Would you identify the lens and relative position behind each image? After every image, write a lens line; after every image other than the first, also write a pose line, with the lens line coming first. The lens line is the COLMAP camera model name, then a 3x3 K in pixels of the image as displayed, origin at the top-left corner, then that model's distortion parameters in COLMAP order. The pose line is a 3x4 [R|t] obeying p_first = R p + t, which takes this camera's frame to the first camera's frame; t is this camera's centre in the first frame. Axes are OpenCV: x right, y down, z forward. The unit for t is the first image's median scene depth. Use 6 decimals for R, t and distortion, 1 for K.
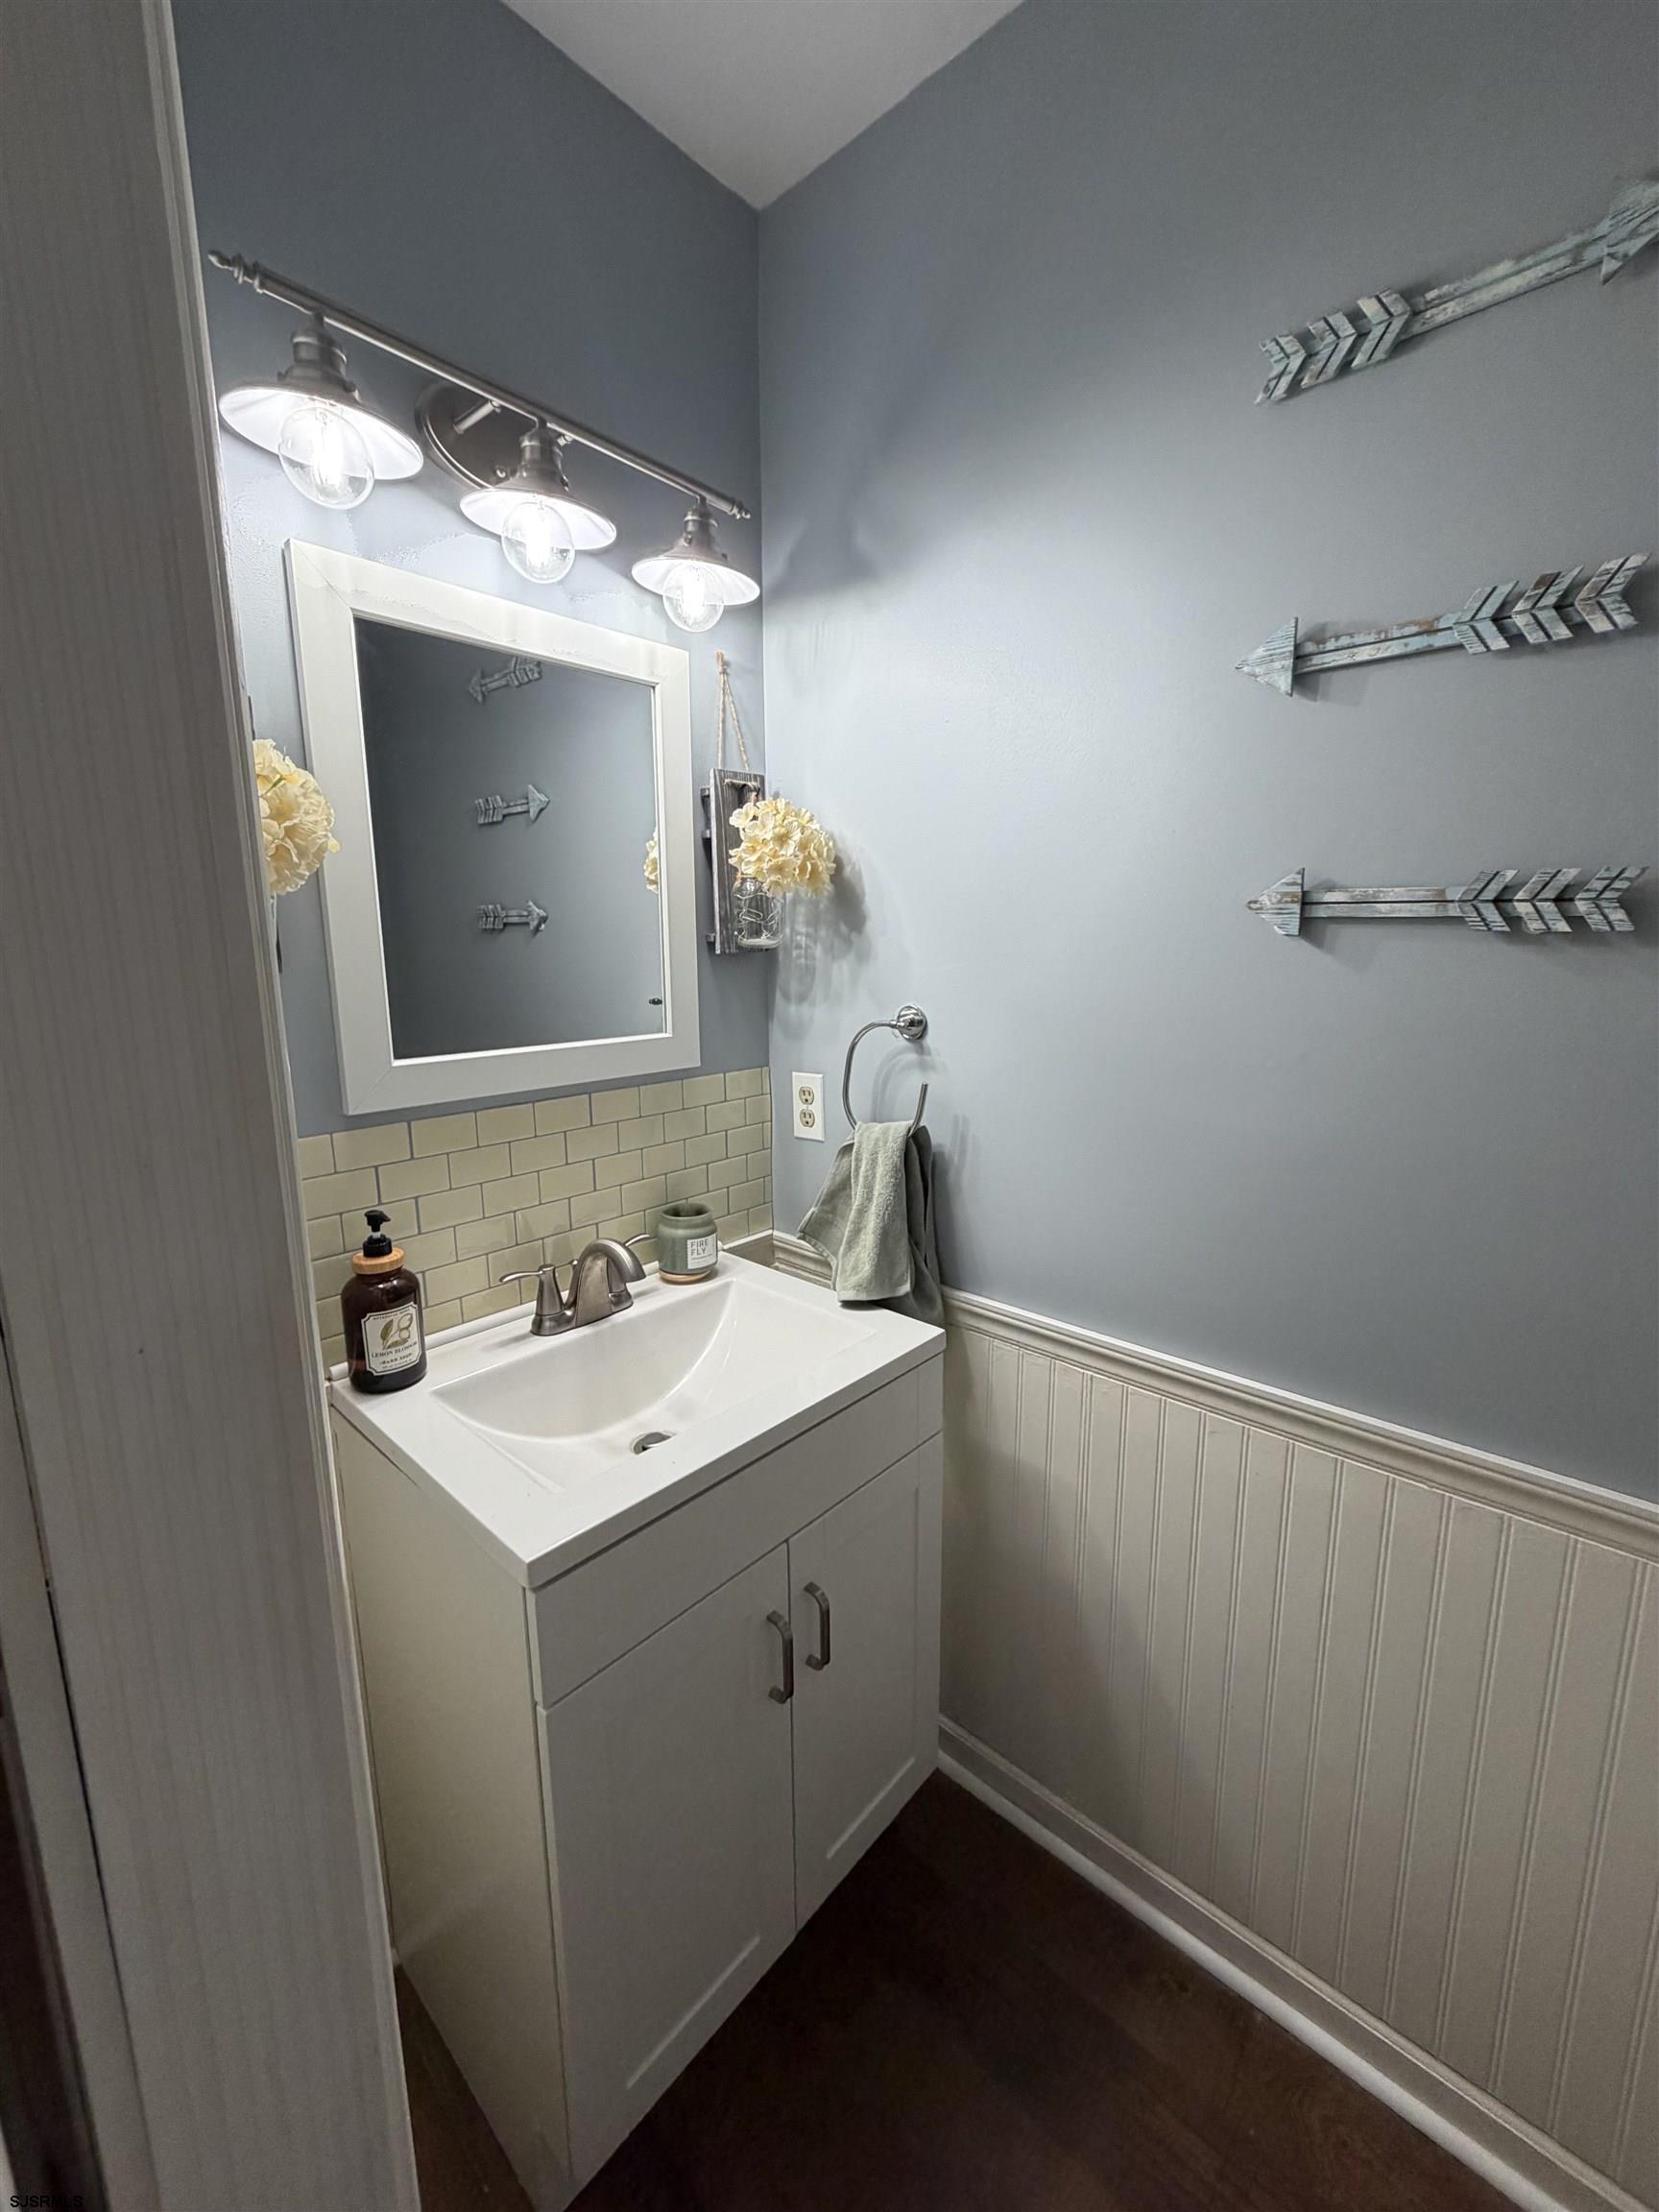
lens RADIAL K [[880.7, 0, 829.5], [0, 880.7, 1106.0], [0, 0, 1]] dist [0.000387, 0.000007]
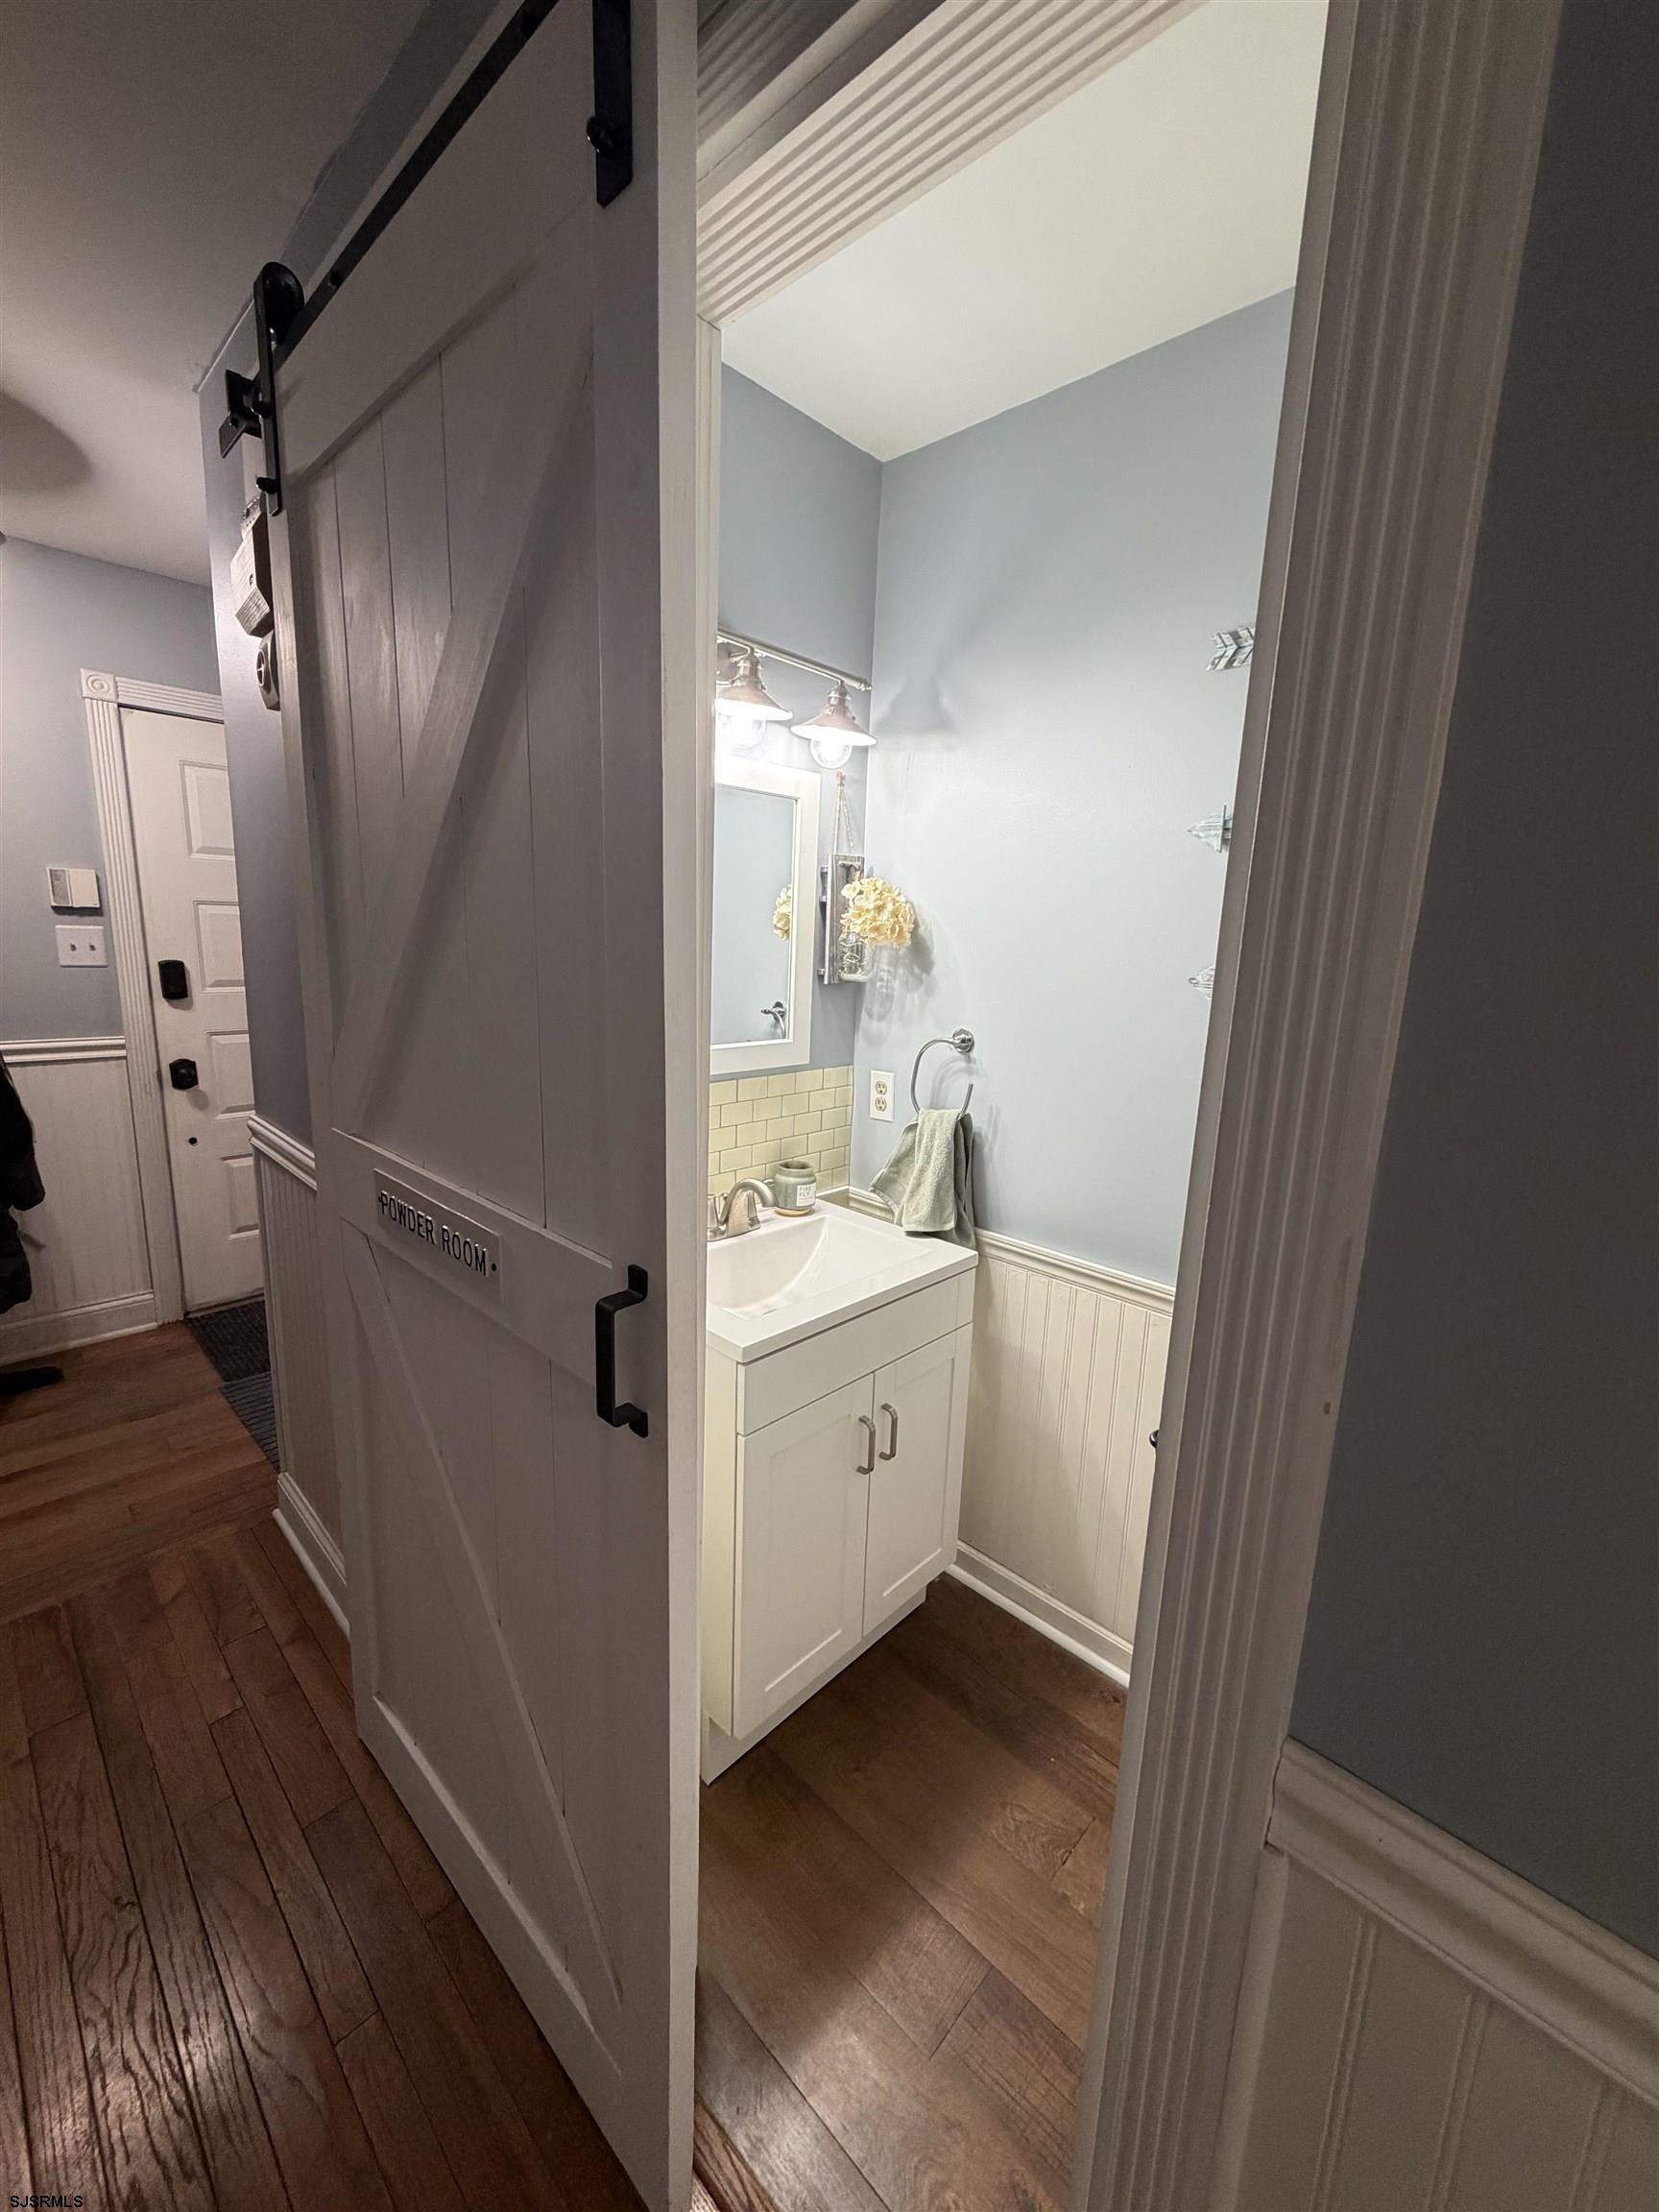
lens RADIAL K [[880.7, 0, 829.5], [0, 880.7, 1106.0], [0, 0, 1]] dist [0.000387, 0.000007]
pose [[0.998710, 0.047628, -0.017580, -0.090936], [-0.047433, 0.998810, 0.011362, 0.005018], [0.018100, -0.010513, 0.999781, -0.420306]]
